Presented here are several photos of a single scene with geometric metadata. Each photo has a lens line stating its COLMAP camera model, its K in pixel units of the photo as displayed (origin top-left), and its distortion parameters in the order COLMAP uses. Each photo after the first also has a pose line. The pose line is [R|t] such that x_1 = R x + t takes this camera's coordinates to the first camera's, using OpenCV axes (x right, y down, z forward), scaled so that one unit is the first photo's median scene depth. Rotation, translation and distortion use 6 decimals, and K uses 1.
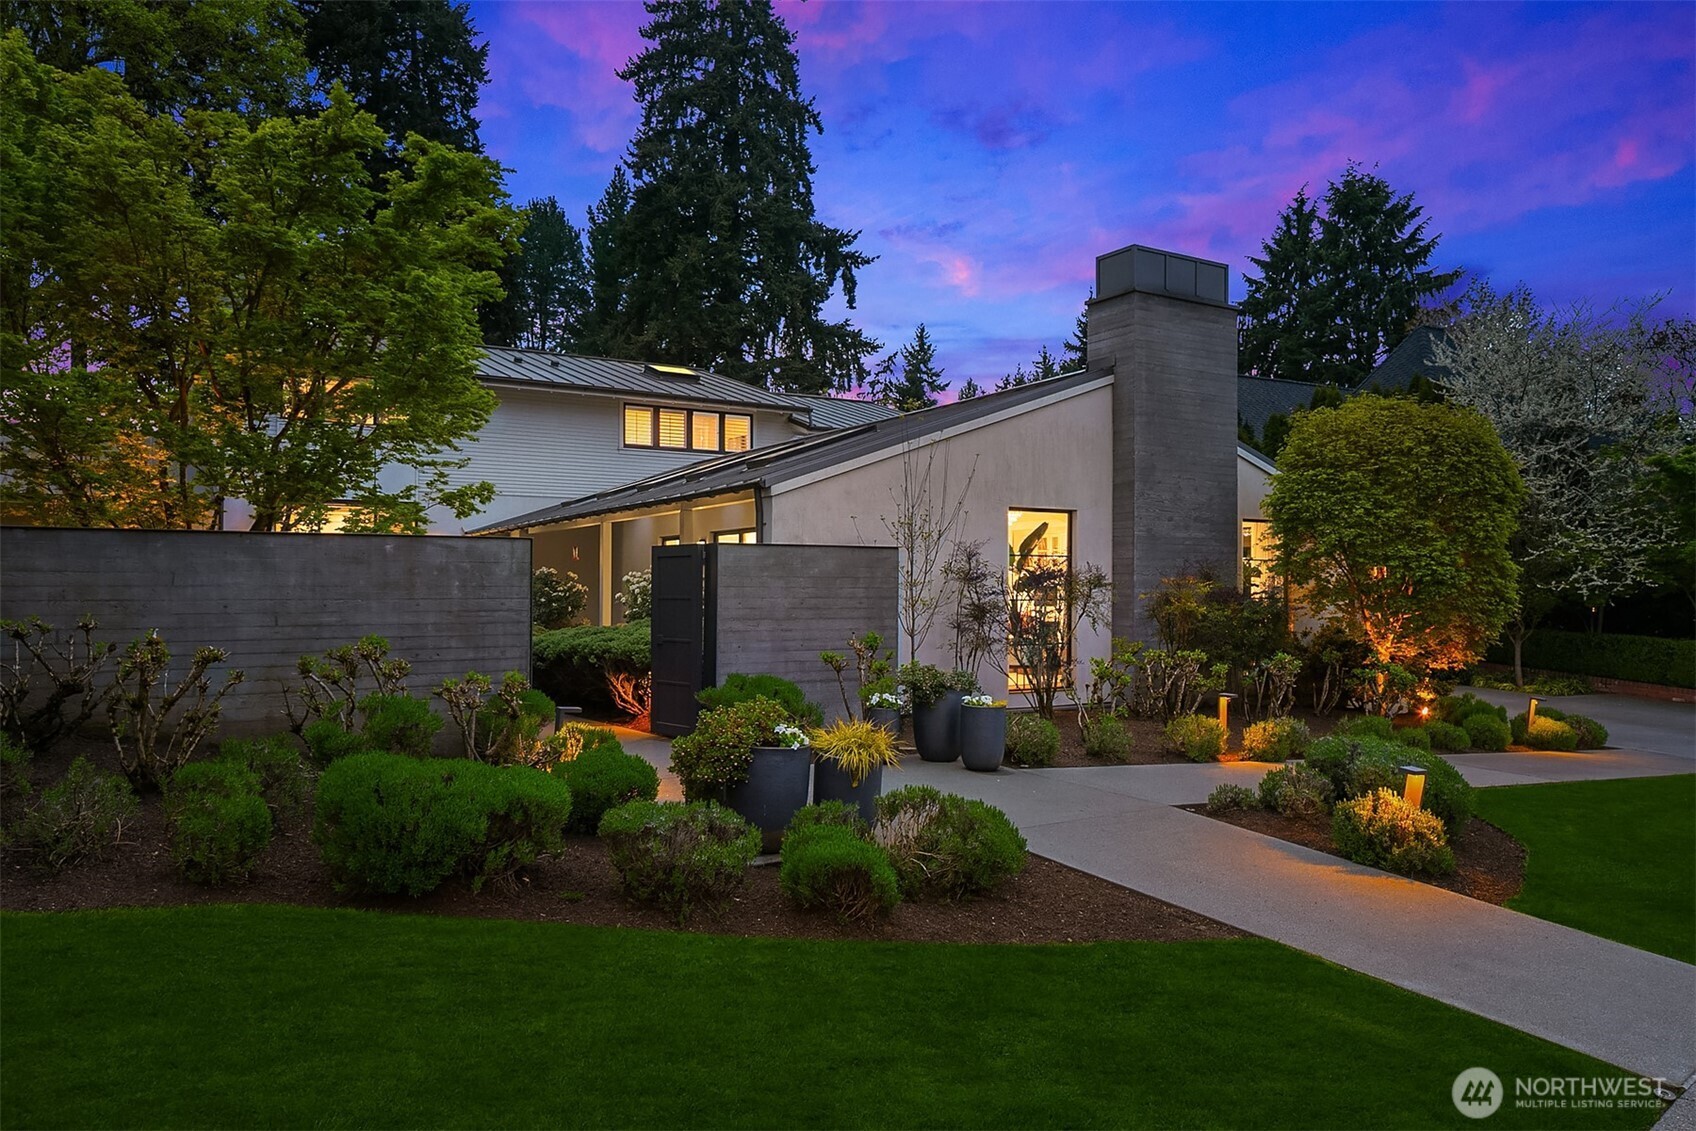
lens RADIAL K [[1147.3, 0, 836.9], [0, 1147.3, 566.3], [0, 0, 1]] dist [-0.004551, 0.001935]
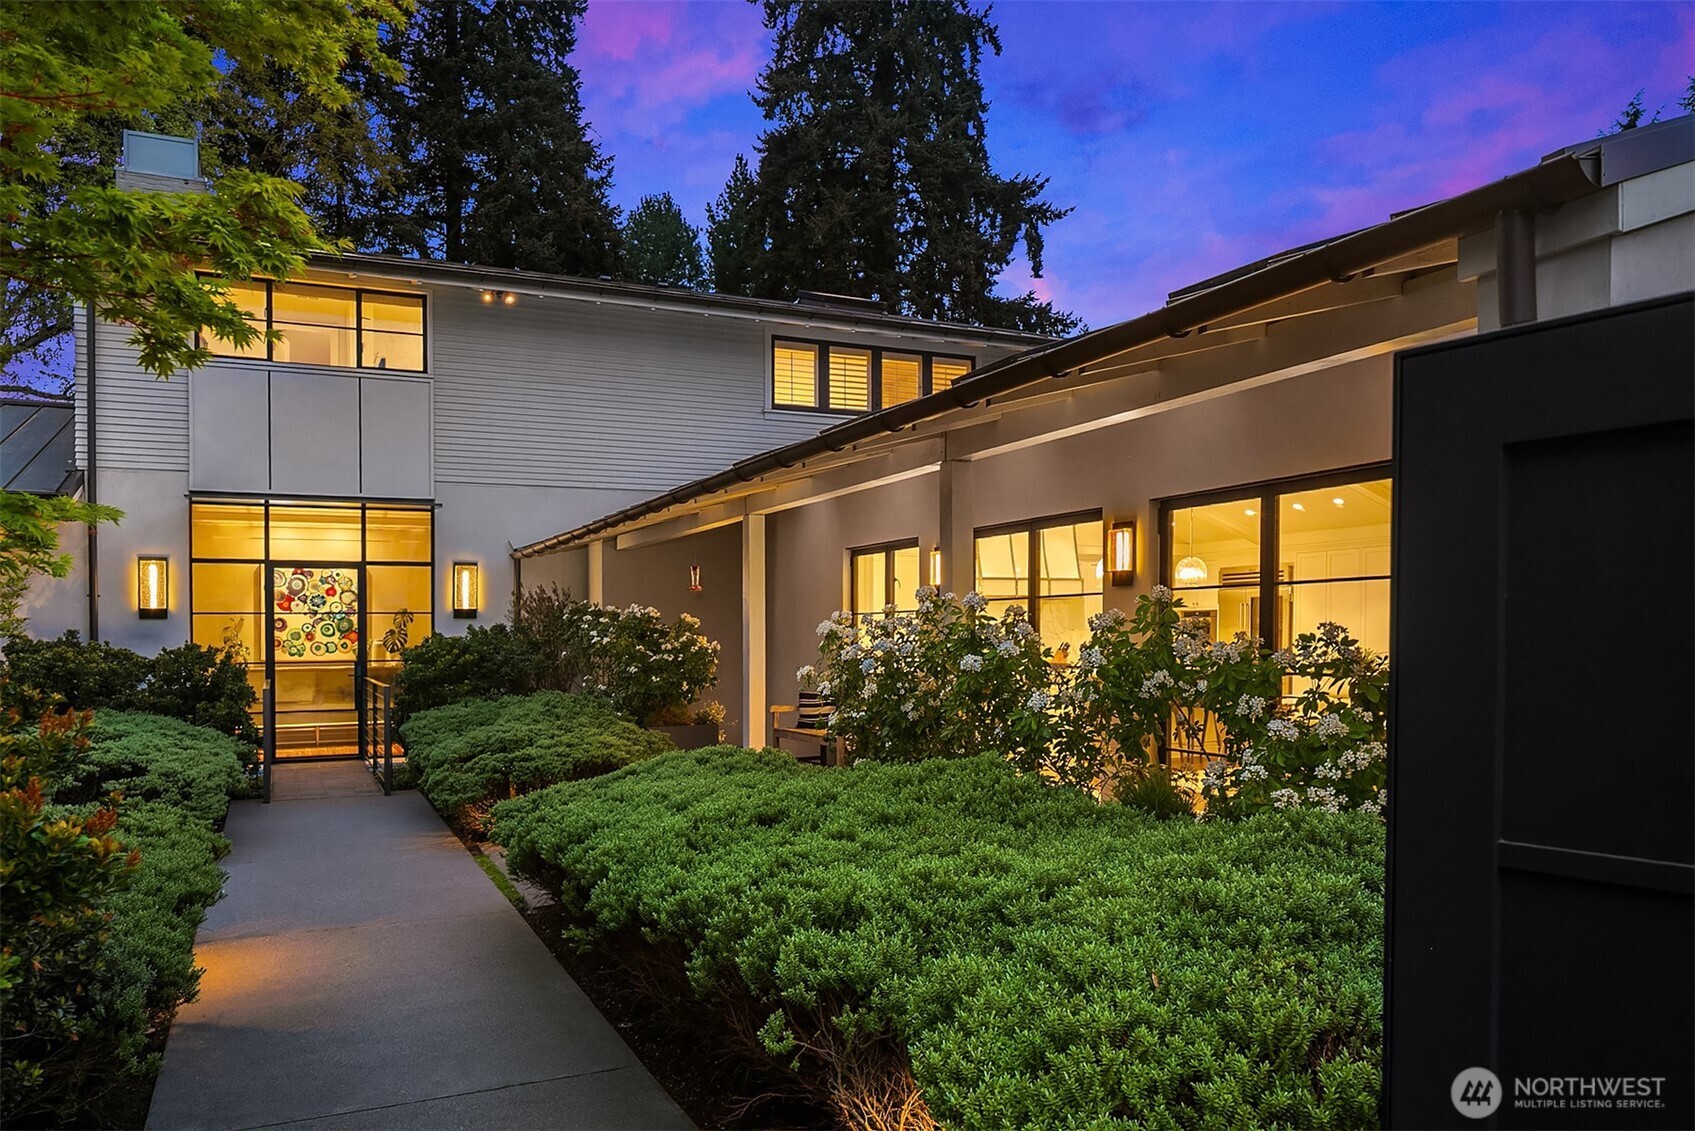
lens RADIAL K [[1146.7, 0, 855.1], [0, 1146.7, 571.2], [0, 0, 1]] dist [-0.004551, 0.001935]
pose [[0.996186, -0.014796, -0.085992, -0.047887], [0.012092, 0.999418, -0.031883, 0.001352], [0.086414, 0.030721, 0.995786, 0.210900]]
